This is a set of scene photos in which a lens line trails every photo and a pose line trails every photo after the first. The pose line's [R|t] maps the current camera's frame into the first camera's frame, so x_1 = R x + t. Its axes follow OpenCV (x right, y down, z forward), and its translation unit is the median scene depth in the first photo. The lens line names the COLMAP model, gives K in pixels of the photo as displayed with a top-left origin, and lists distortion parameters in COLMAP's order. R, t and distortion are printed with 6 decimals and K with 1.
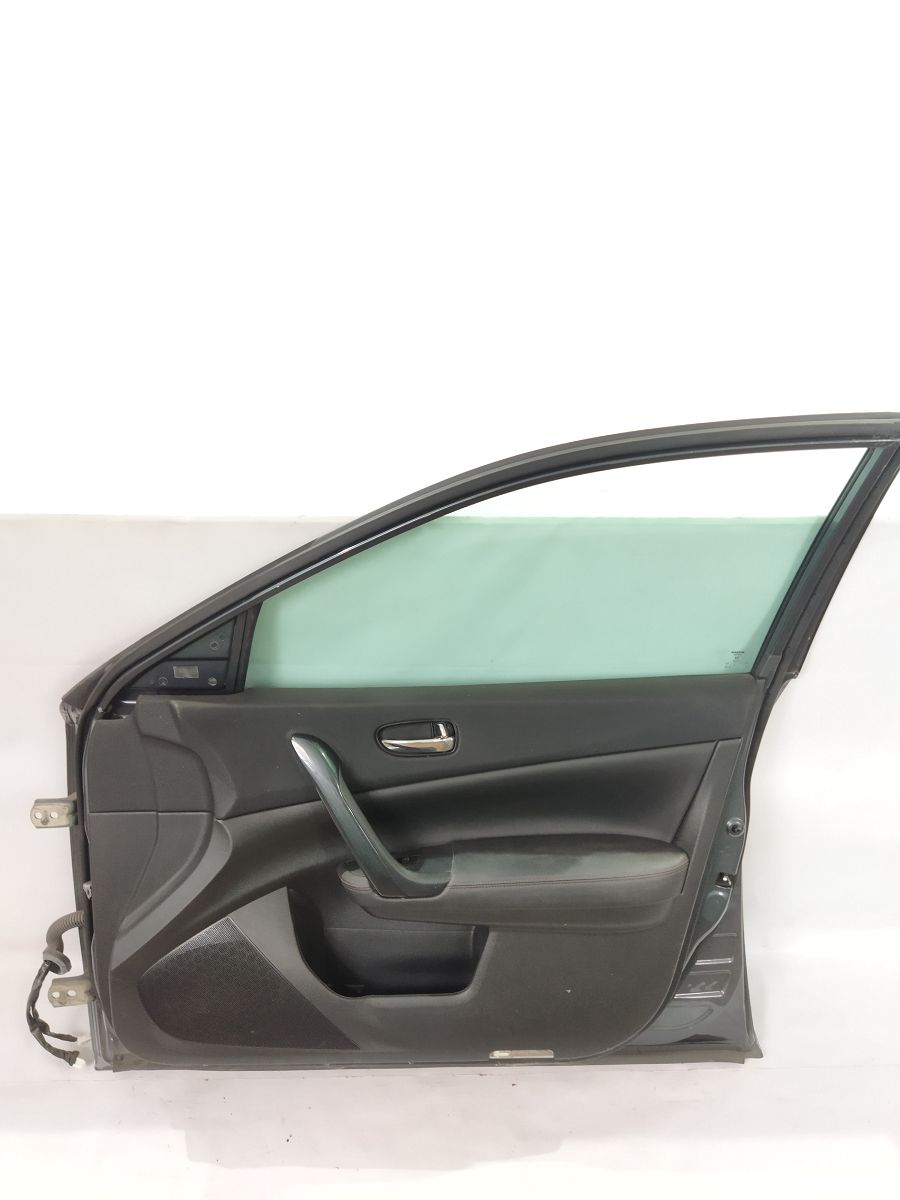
lens RADIAL K [[925.2, 0, 450.0], [0, 925.2, 600.0], [0, 0, 1]] dist [0.097629, -0.168264]
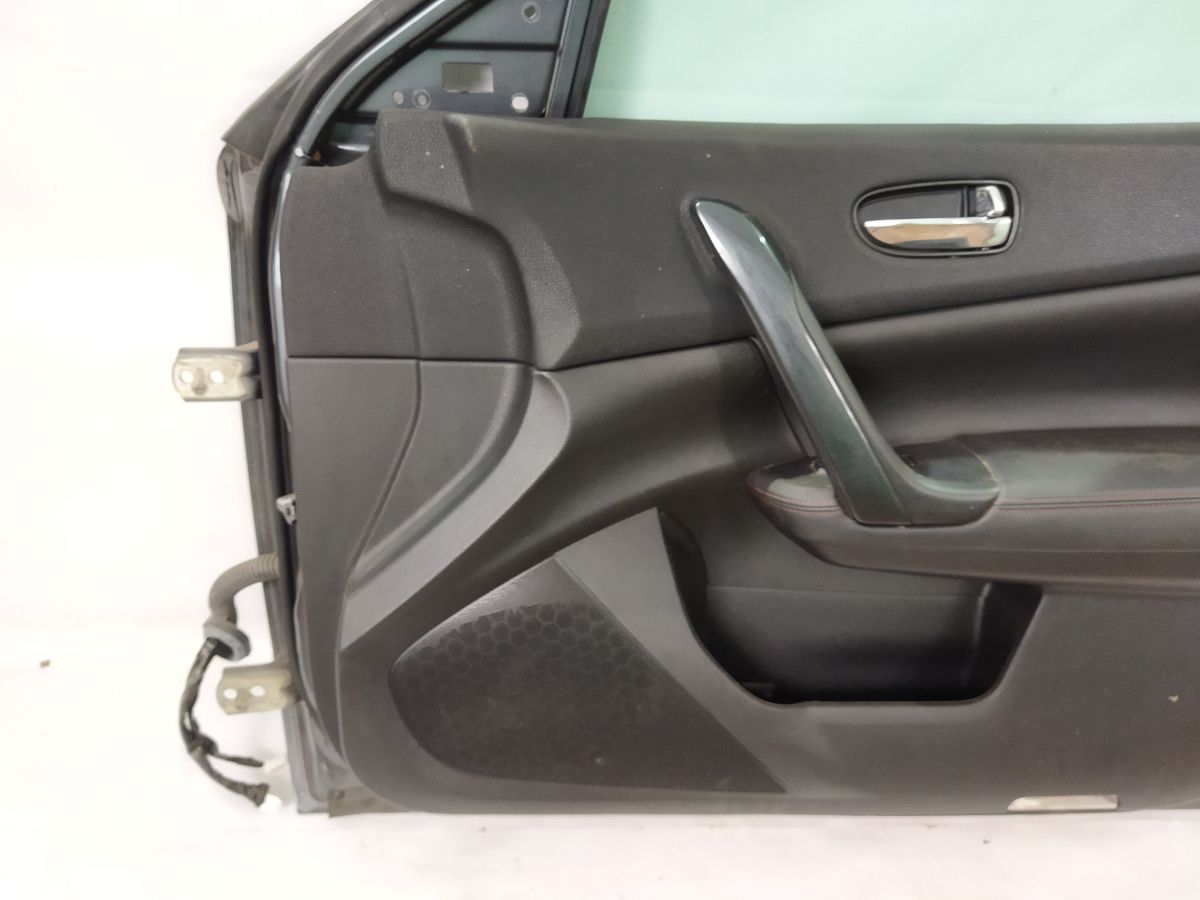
lens RADIAL K [[925.2, 0, 600.0], [0, 925.2, 450.0], [0, 0, 1]] dist [0.097629, -0.168264]
pose [[0.999770, 0.015565, 0.014770, -0.215344], [-0.017505, 0.989731, 0.141864, 0.197291], [-0.012411, -0.142090, 0.989776, 0.472984]]
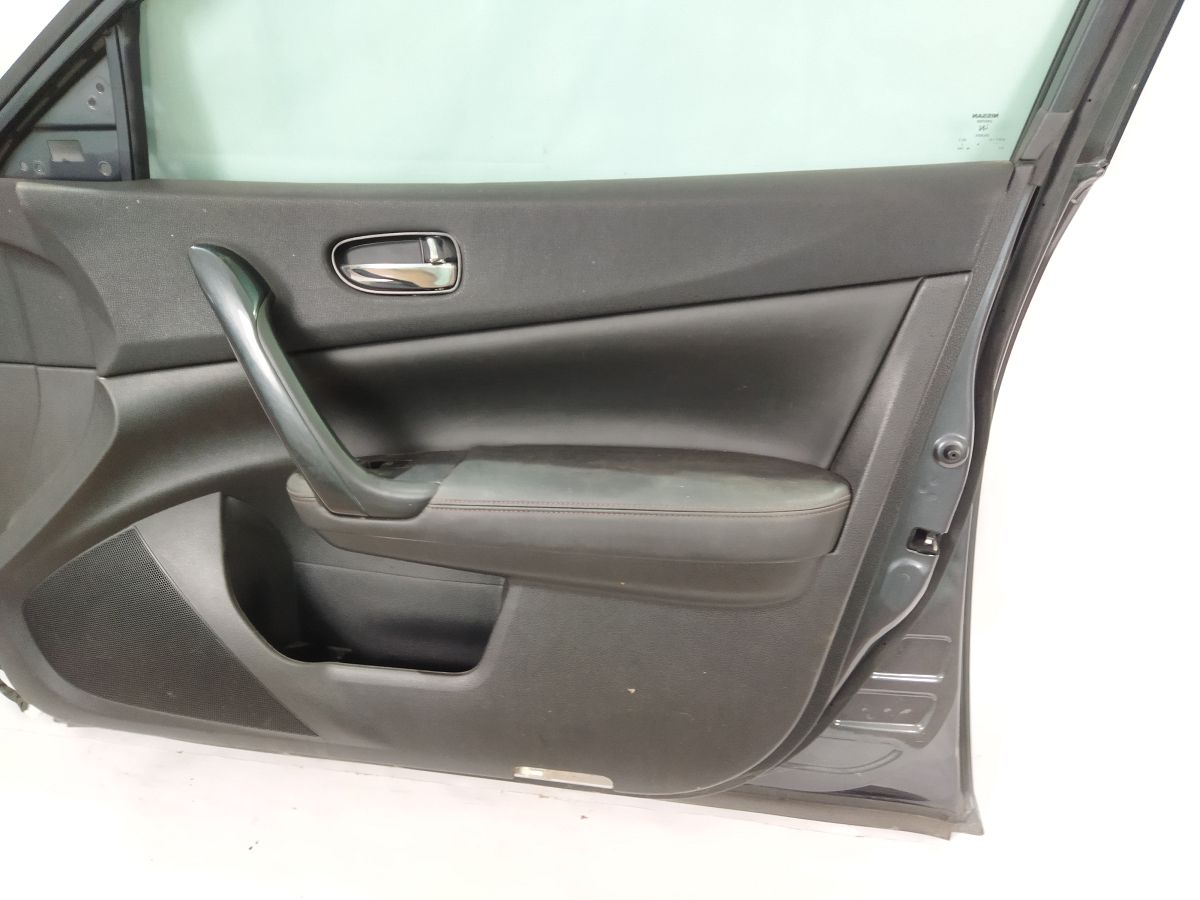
lens RADIAL K [[956.6, 0, 577.0], [0, 956.6, 445.8], [0, 0, 1]] dist [0.075128, -0.125795]
pose [[0.976637, 0.065858, -0.204555, 0.205537], [-0.036180, 0.988686, 0.145574, 0.165289], [0.211828, -0.134772, 0.967970, 0.396785]]
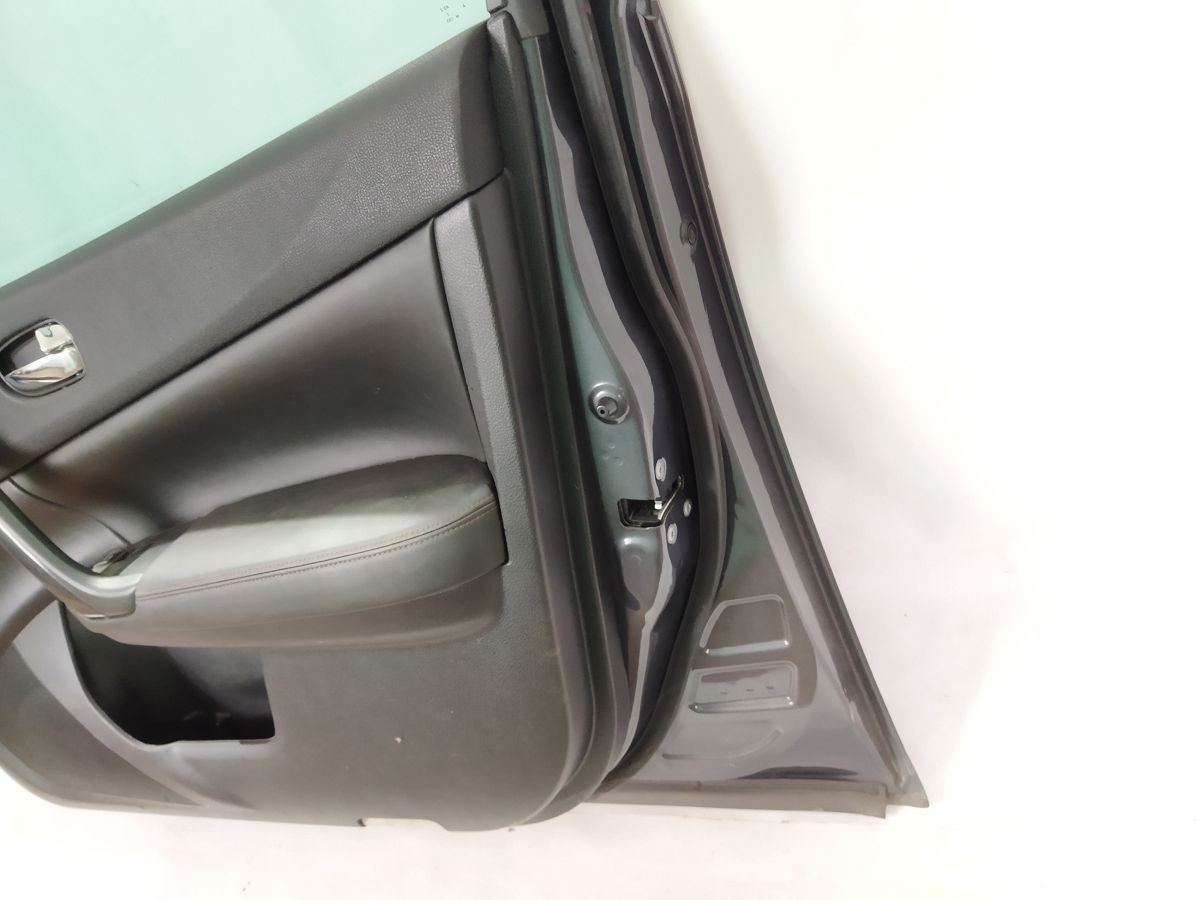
lens RADIAL K [[925.2, 0, 600.0], [0, 925.2, 450.0], [0, 0, 1]] dist [0.097629, -0.168264]
pose [[0.841156, -0.141952, -0.521830, 0.527150], [0.297572, 0.927212, 0.227439, 0.165883], [0.451562, -0.346594, 0.822171, 0.646680]]
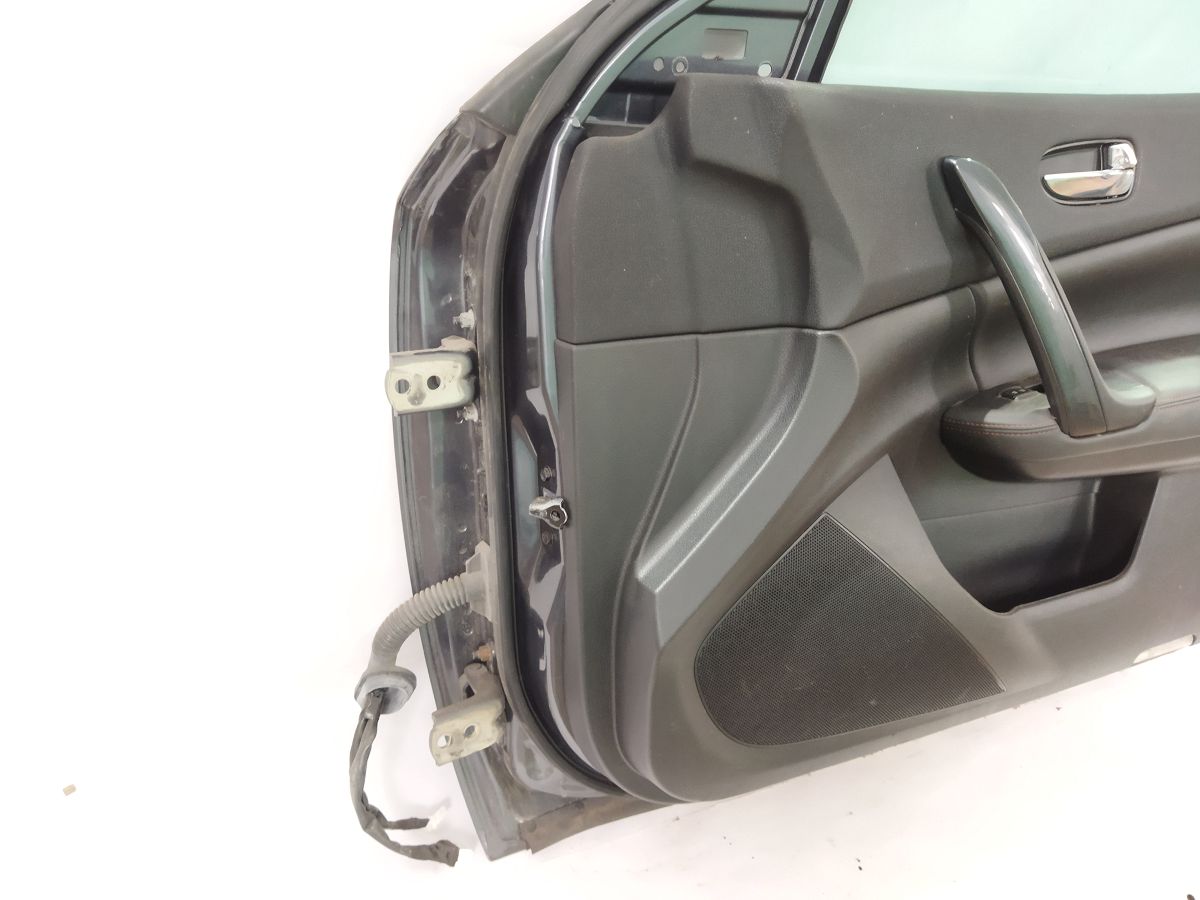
lens RADIAL K [[912.7, 0, 623.1], [0, 912.7, 442.4], [0, 0, 1]] dist [0.074256, -0.116761]
pose [[0.915867, -0.121345, 0.382706, -0.534027], [0.074057, 0.987935, 0.136017, 0.209909], [-0.394594, -0.096231, 0.913803, 0.547775]]
